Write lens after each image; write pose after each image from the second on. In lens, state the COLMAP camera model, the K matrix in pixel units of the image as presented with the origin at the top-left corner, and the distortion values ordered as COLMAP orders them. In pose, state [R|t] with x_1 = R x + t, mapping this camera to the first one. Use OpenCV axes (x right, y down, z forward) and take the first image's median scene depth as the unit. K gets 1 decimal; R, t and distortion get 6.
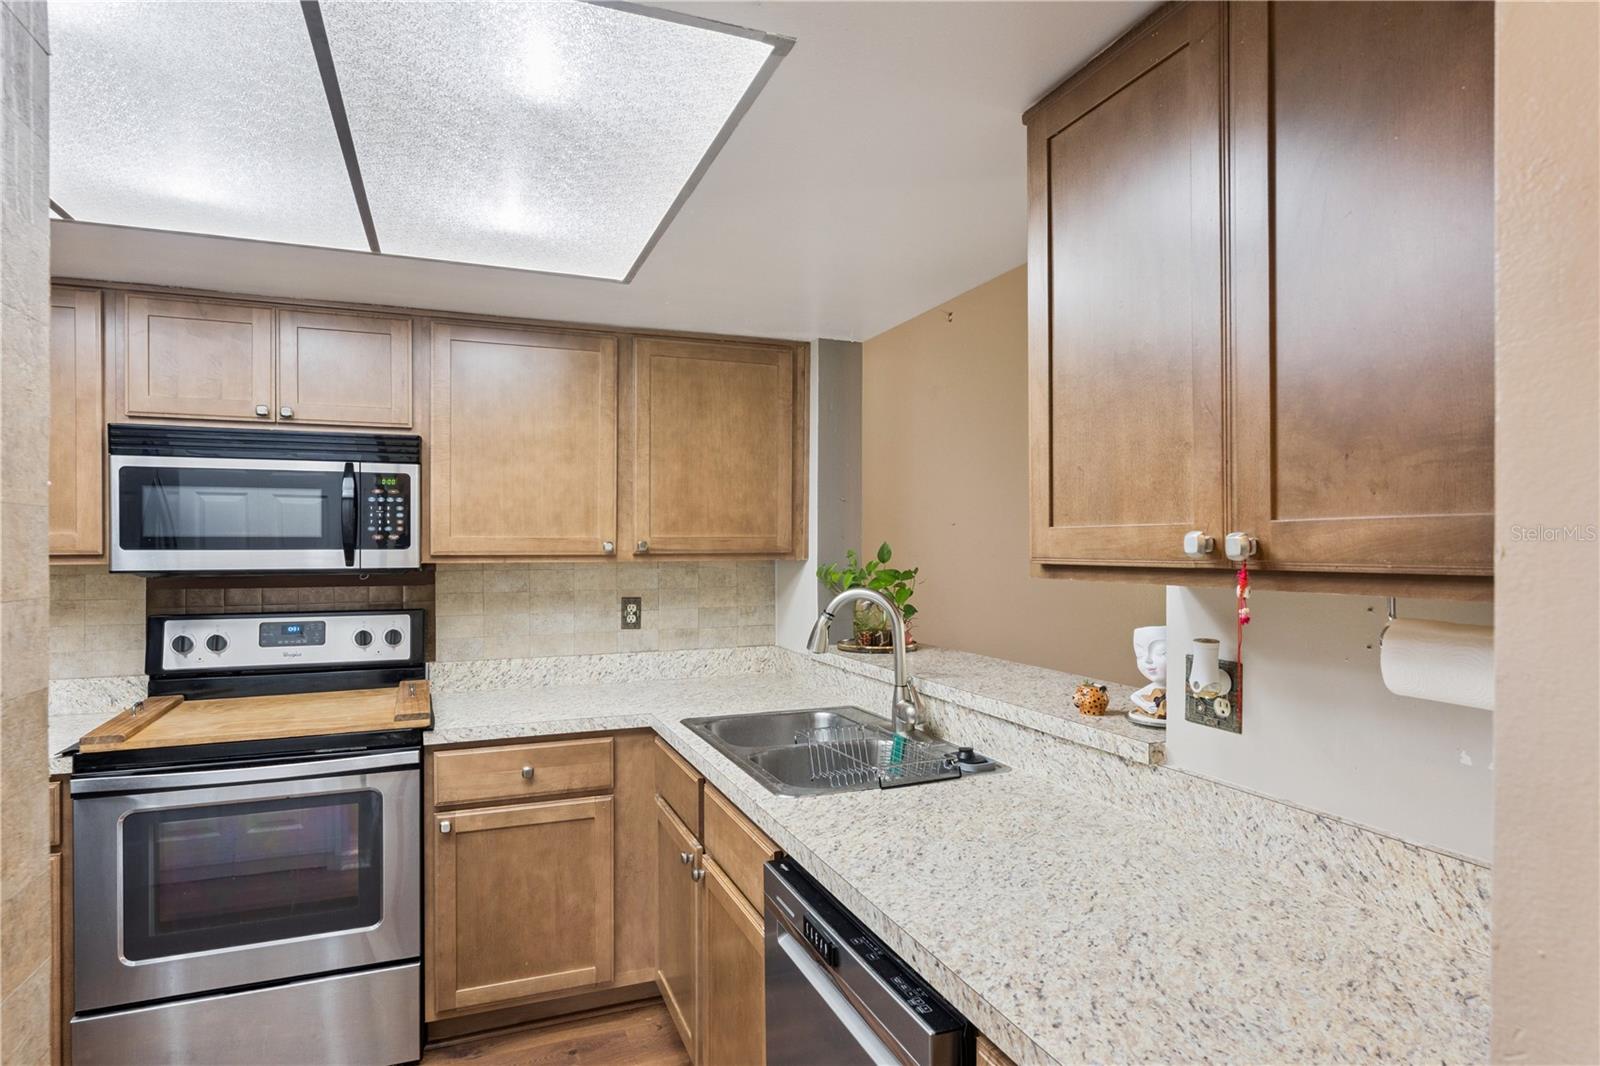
lens RADIAL K [[874.1, 0, 800.3], [0, 874.1, 540.6], [0, 0, 1]] dist [0.001505, -0.000125]
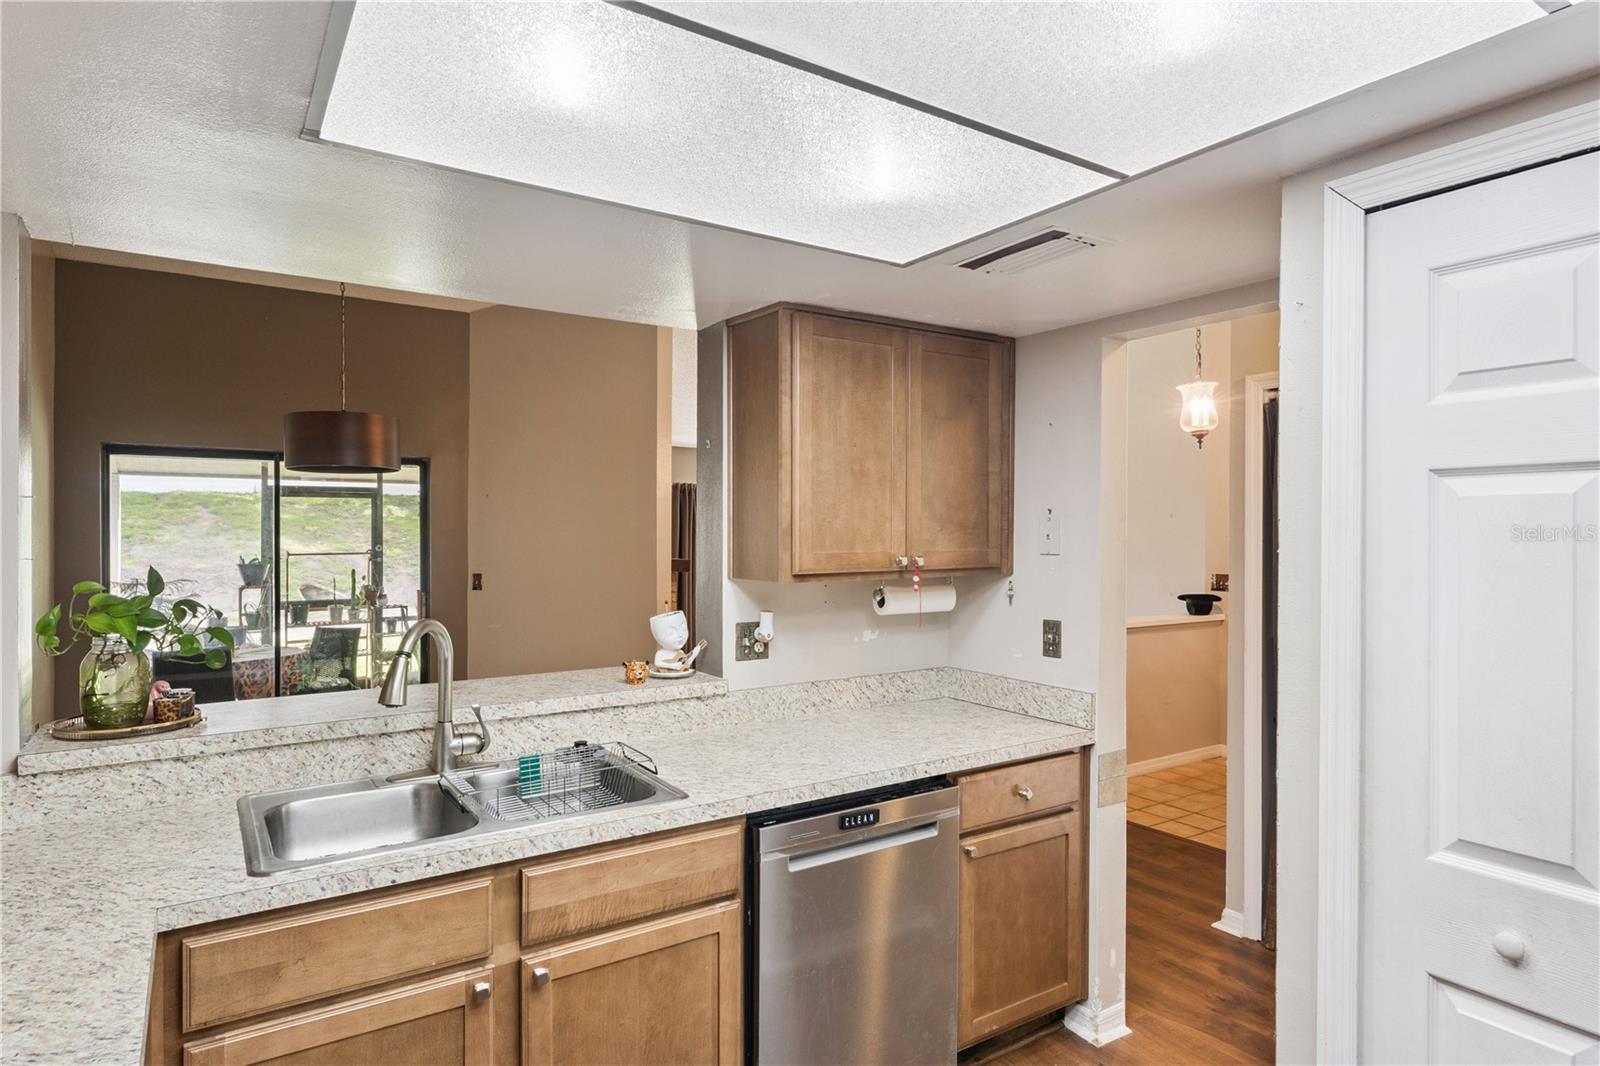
lens RADIAL K [[898.2, 0, 800.0], [0, 898.2, 533.0], [0, 0, 1]] dist [-0.004312, -0.001202]
pose [[-0.207410, -0.003556, 0.978248, -0.784688], [-0.004166, 0.999988, 0.002752, -0.031917], [-0.978245, -0.003504, -0.207422, 0.736832]]
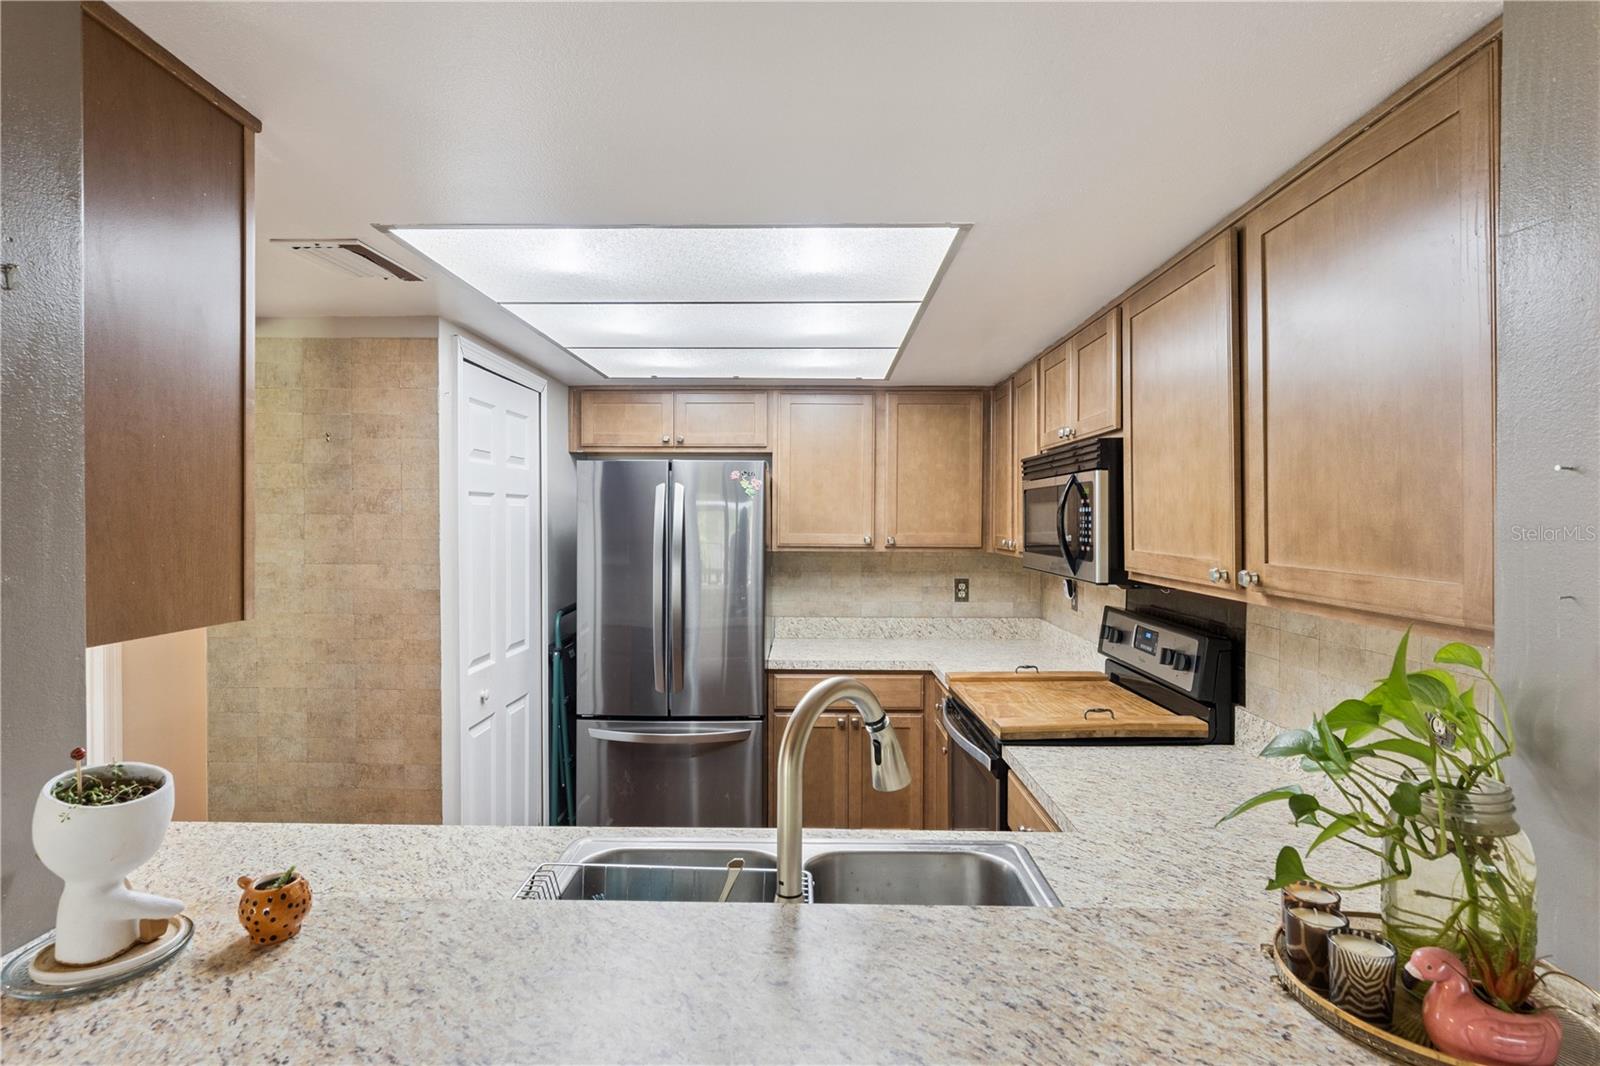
lens RADIAL K [[794.2, 0, 794.2], [0, 794.2, 527.7], [0, 0, 1]] dist [-0.001627, -0.000493]
pose [[-0.383548, 0.010807, -0.923458, 0.458442], [-0.002041, 0.999919, 0.012550, -0.037105], [0.923519, 0.006699, -0.383495, 1.034962]]
